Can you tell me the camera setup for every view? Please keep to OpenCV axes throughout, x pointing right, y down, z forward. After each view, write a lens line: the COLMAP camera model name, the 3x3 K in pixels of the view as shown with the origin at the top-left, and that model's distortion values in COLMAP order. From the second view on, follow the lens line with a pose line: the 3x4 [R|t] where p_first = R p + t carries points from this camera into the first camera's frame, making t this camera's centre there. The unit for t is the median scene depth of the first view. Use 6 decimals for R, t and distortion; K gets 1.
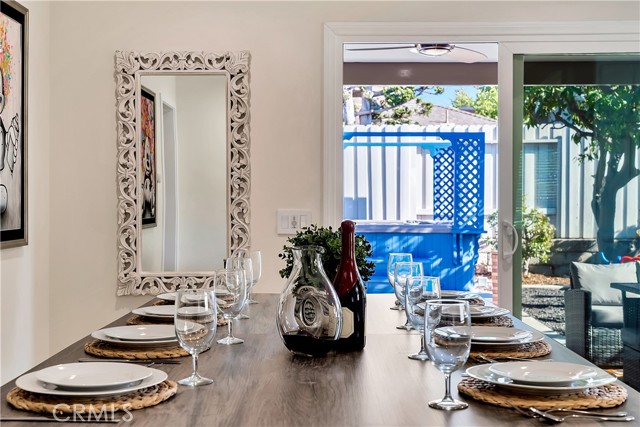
lens RADIAL K [[892.4, 0, 319.8], [0, 892.4, 214.6], [0, 0, 1]] dist [0.020224, 0.000000]
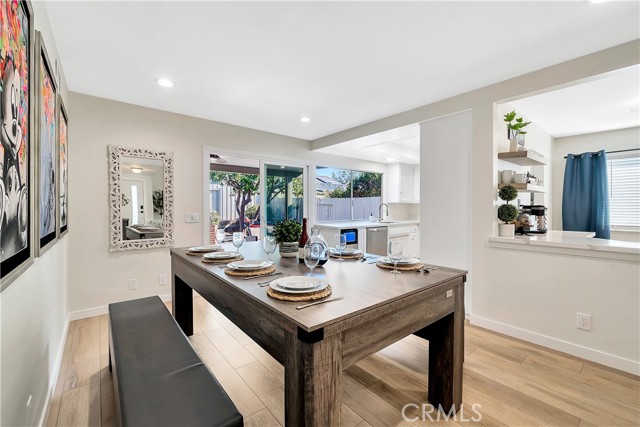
lens RADIAL K [[270.9, 0, 319.8], [0, 270.9, 208.9], [0, 0, 1]] dist [0.000547, 0.000036]
pose [[0.797749, -0.000247, 0.602990, -0.214590], [0.007802, 0.999920, -0.009913, -0.007714], [-0.602939, 0.012613, 0.797687, 0.124631]]
